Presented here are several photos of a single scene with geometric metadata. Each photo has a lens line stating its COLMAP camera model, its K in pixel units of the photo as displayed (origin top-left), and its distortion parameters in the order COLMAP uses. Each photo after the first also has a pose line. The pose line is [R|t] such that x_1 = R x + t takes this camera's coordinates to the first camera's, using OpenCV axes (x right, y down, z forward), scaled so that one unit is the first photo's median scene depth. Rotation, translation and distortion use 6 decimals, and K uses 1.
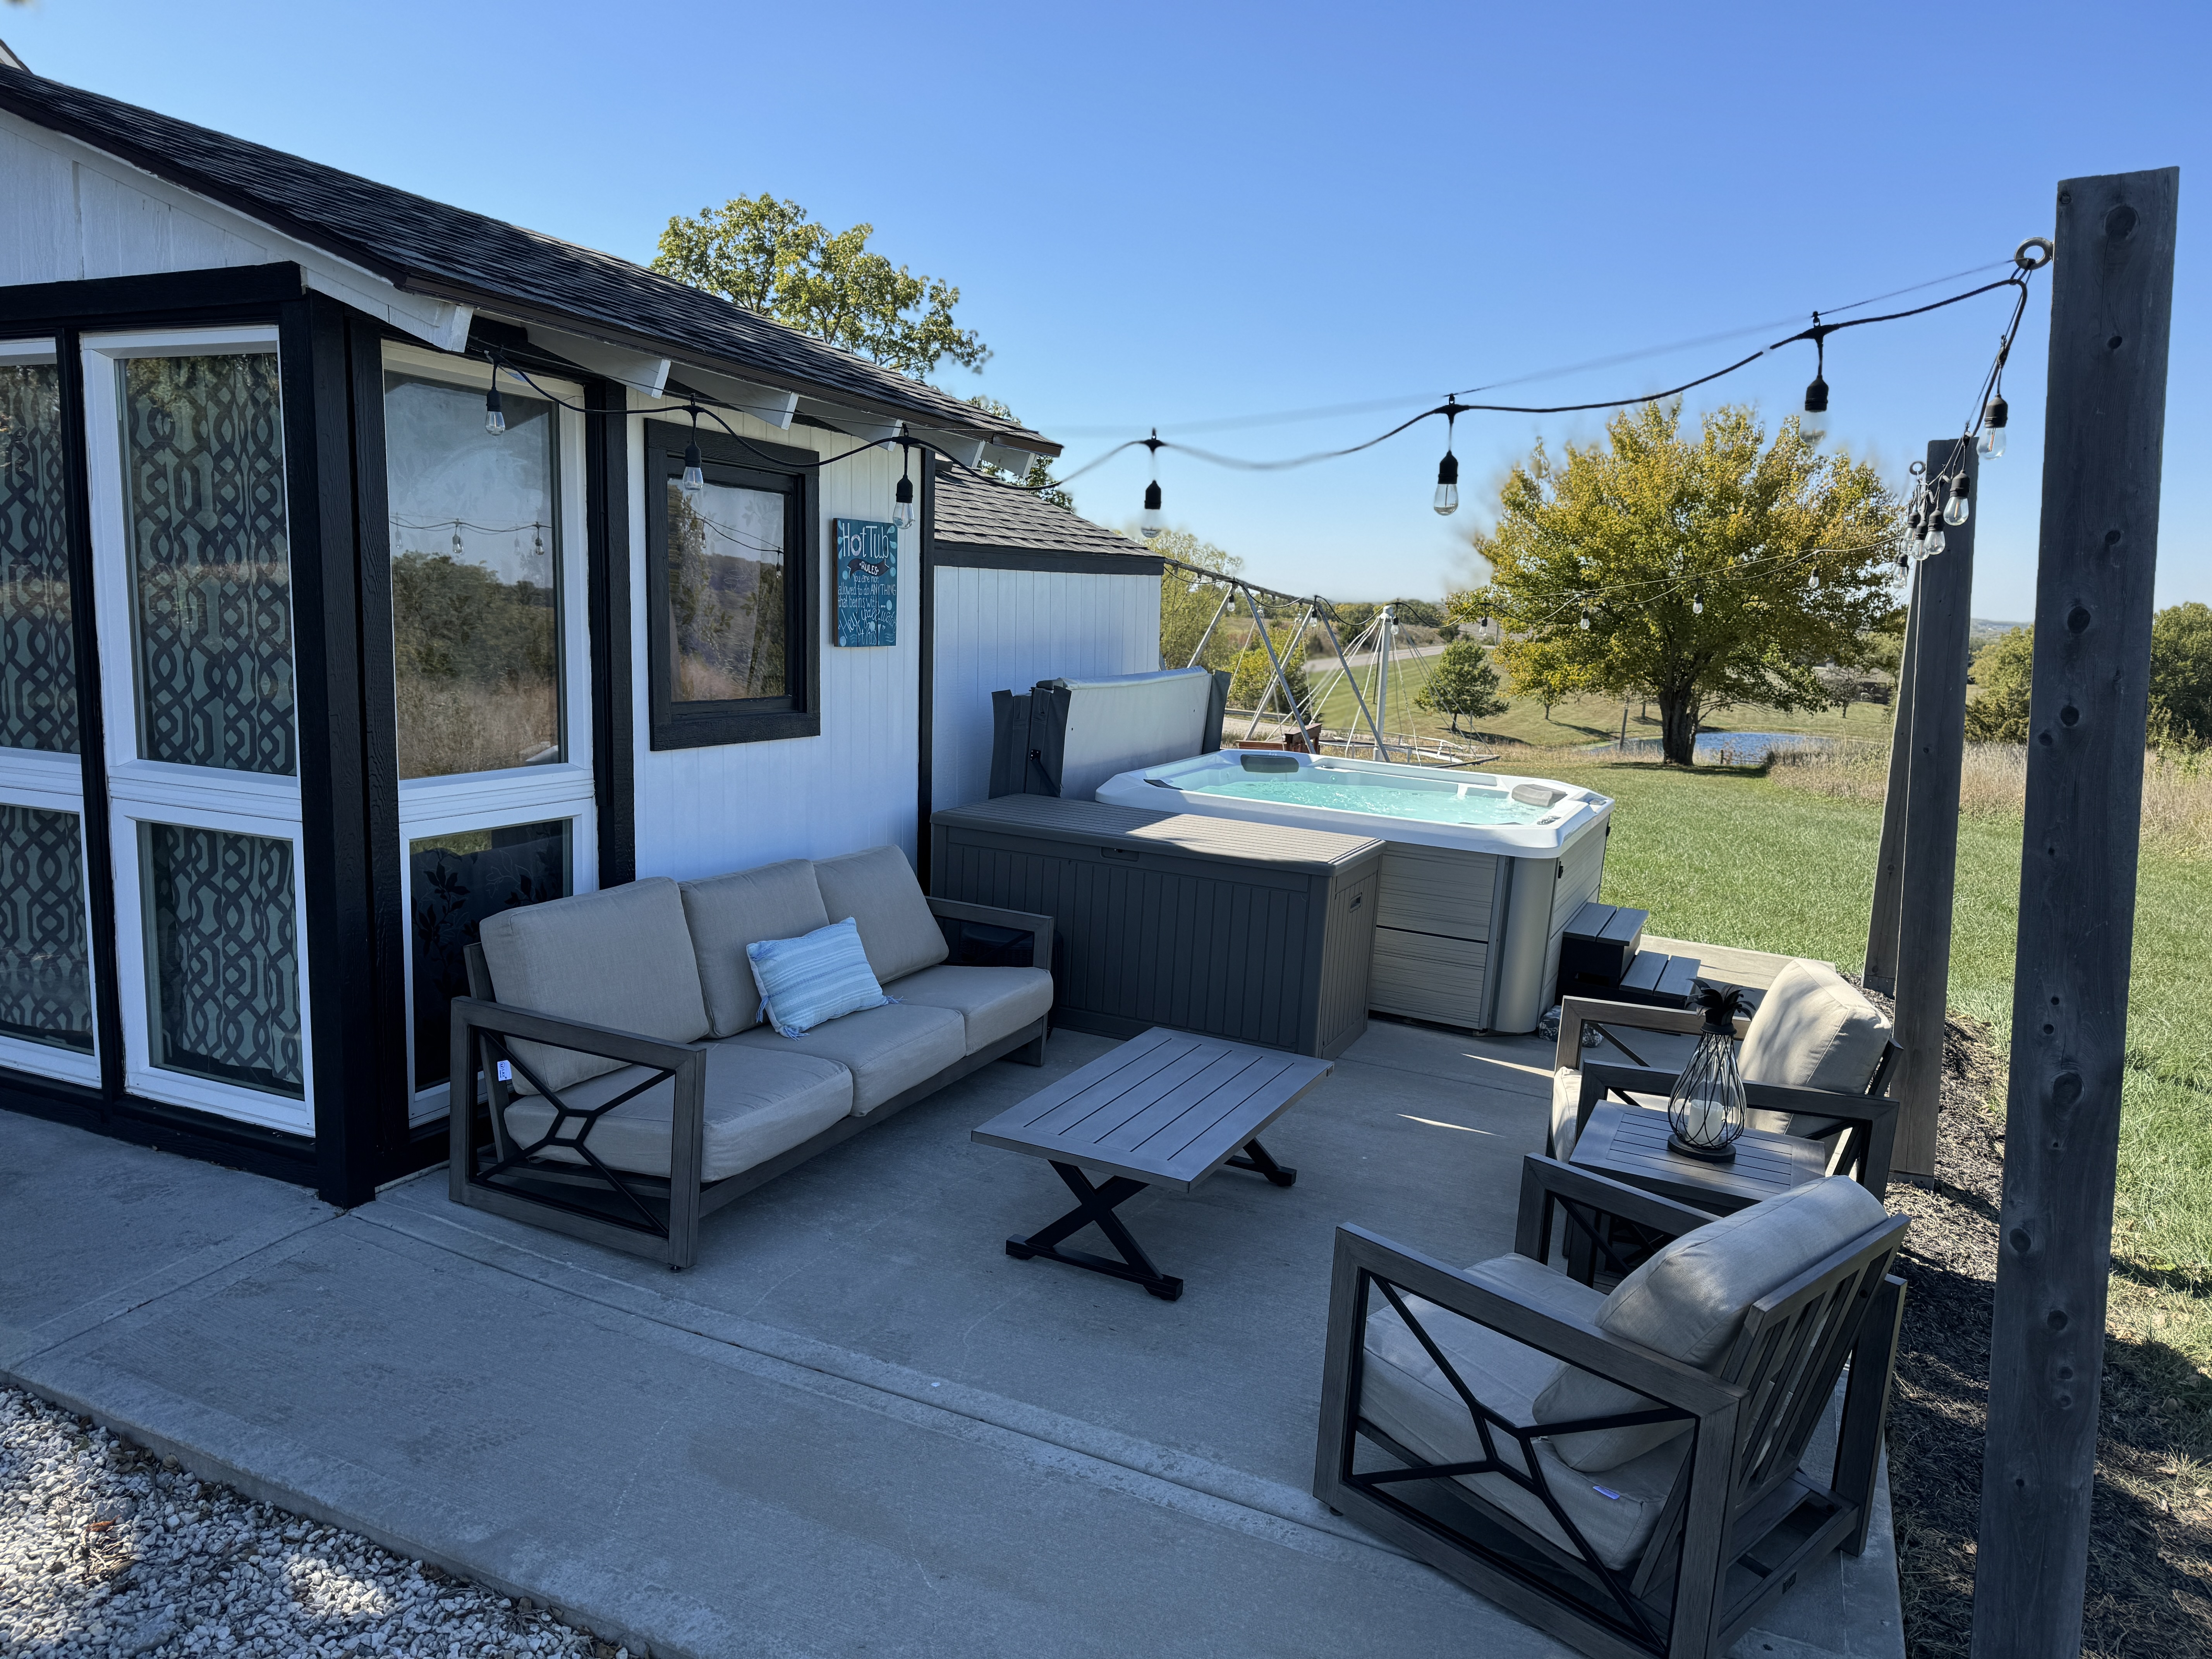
lens RADIAL K [[1531.2, 0, 1105.7], [0, 1531.2, 837.4], [0, 0, 1]] dist [0.000017, -0.000048]
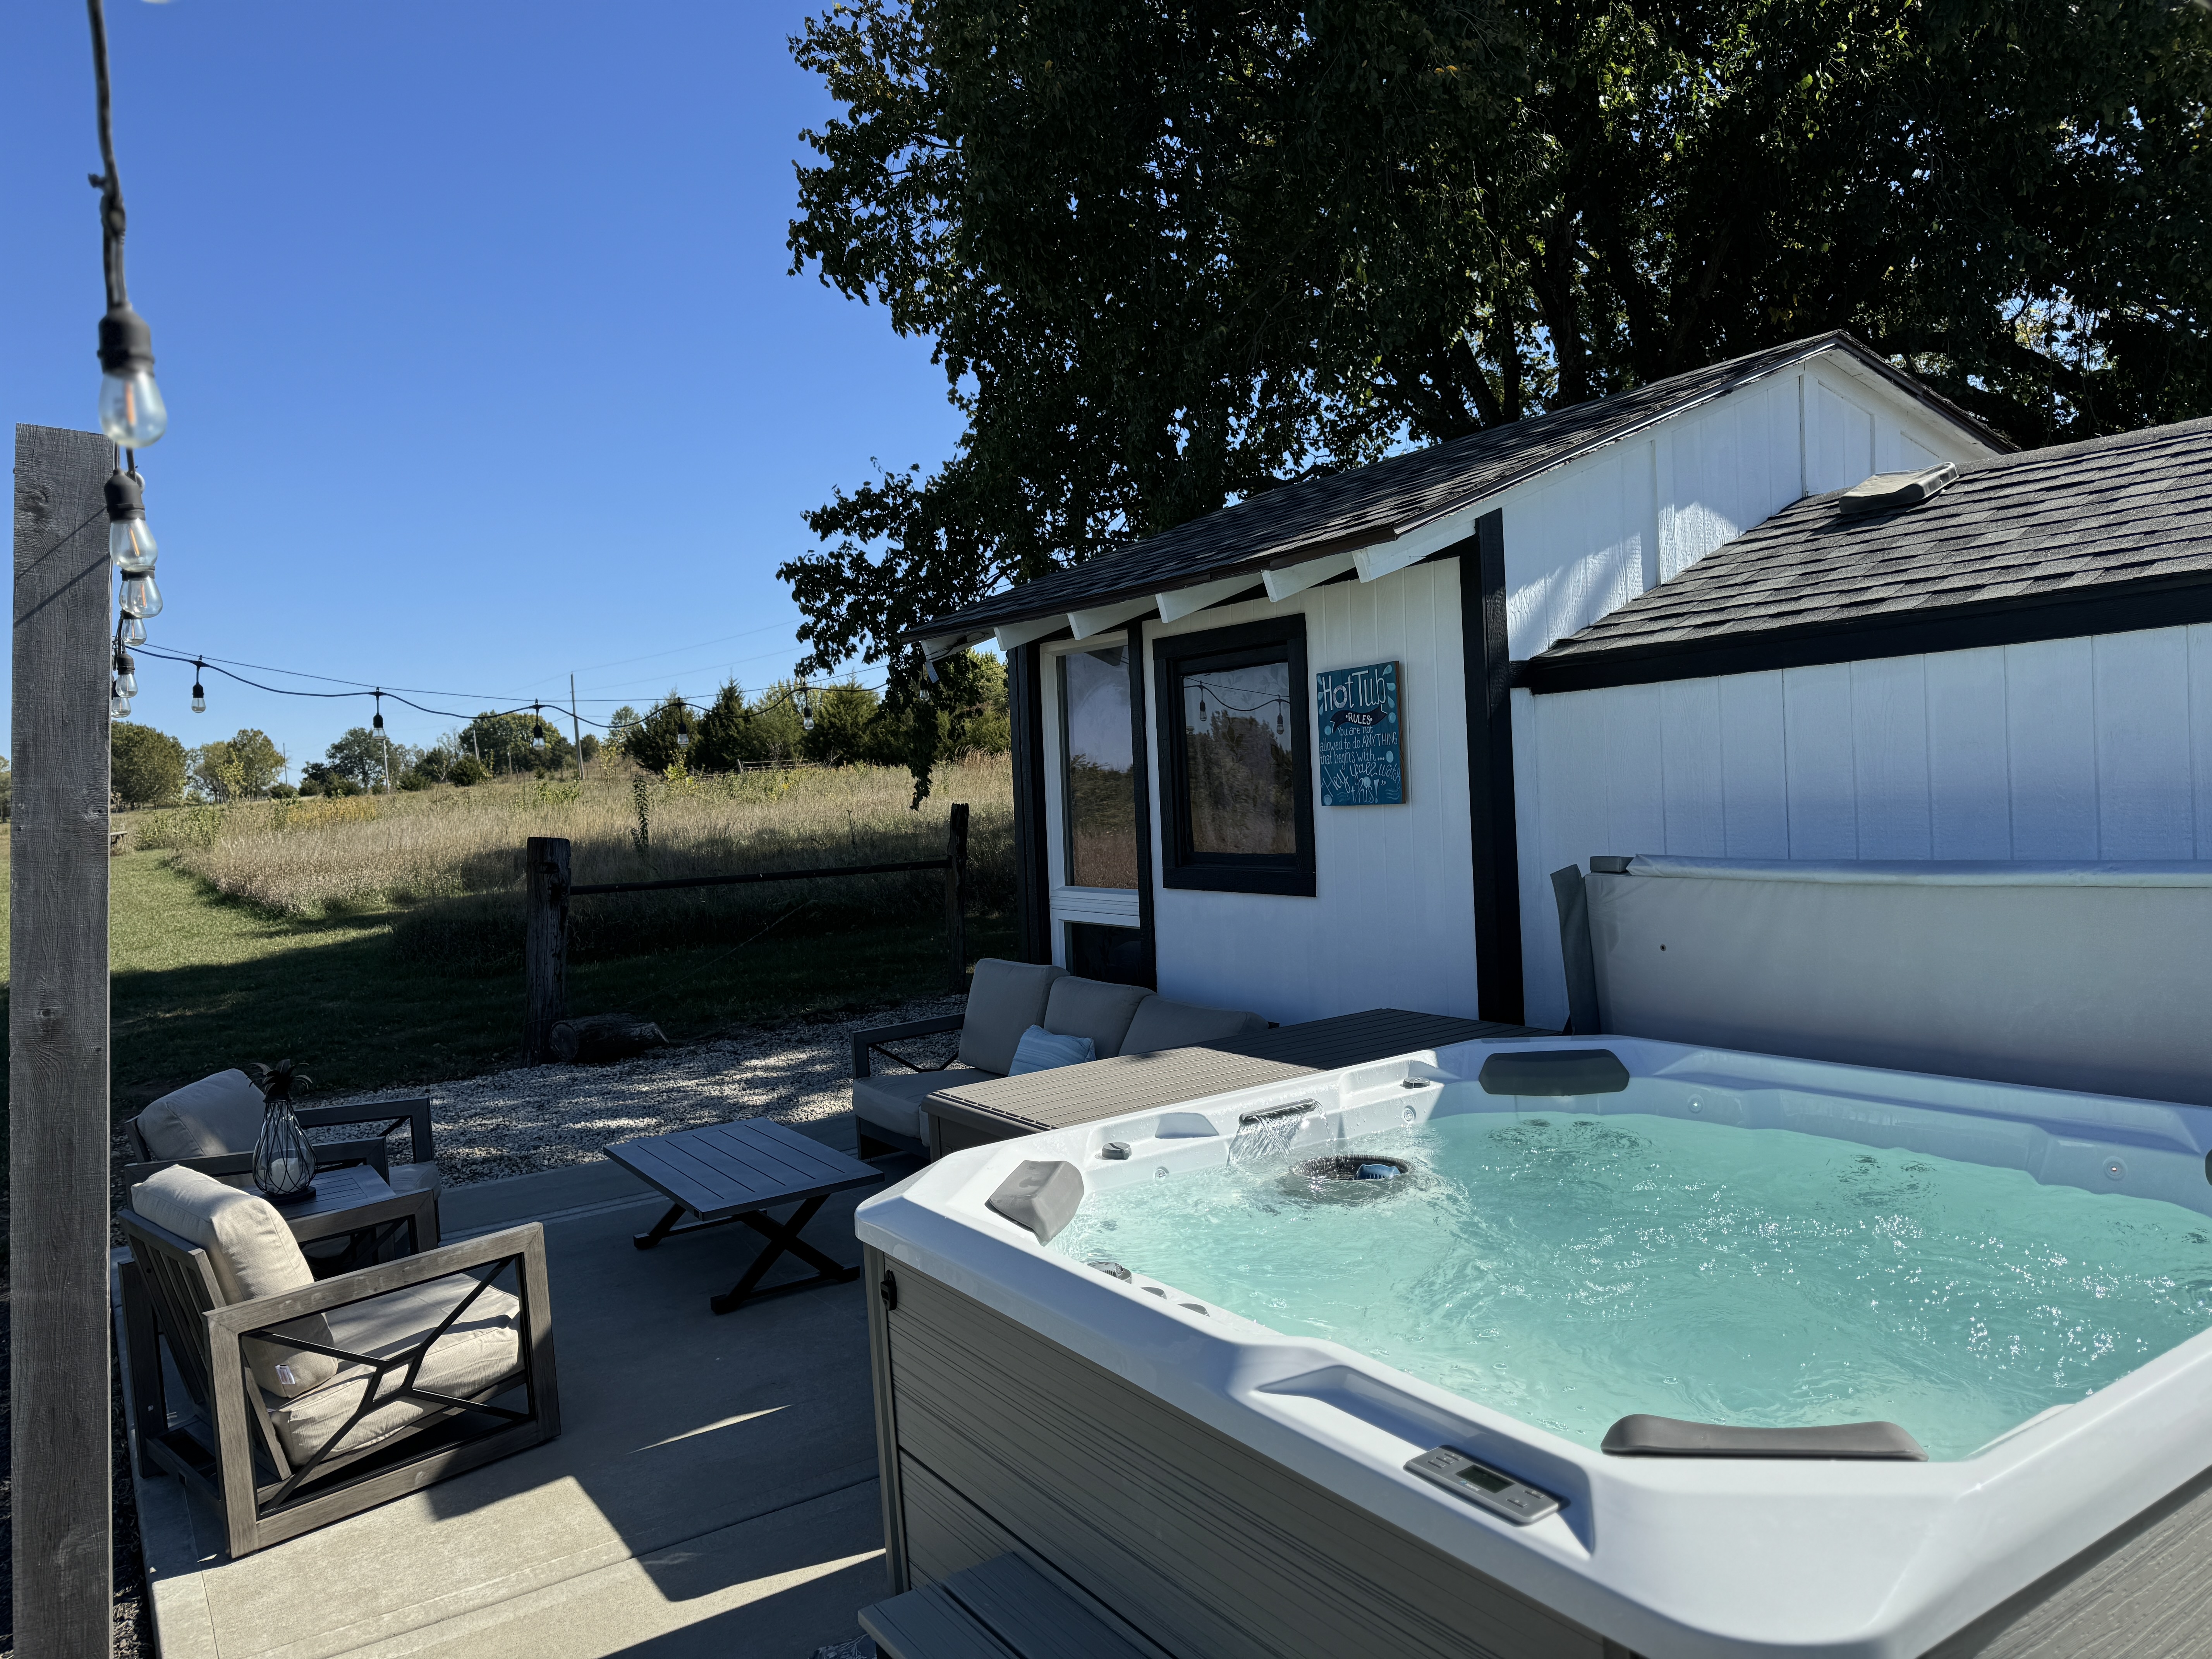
lens RADIAL K [[1531.2, 0, 1107.8], [0, 1531.2, 833.0], [0, 0, 1]] dist [0.000017, -0.000048]
pose [[-0.519377, 0.013642, -0.854437, 0.695717], [-0.103421, 0.991520, 0.078696, -0.167567], [0.848264, 0.129240, -0.513561, 1.364934]]
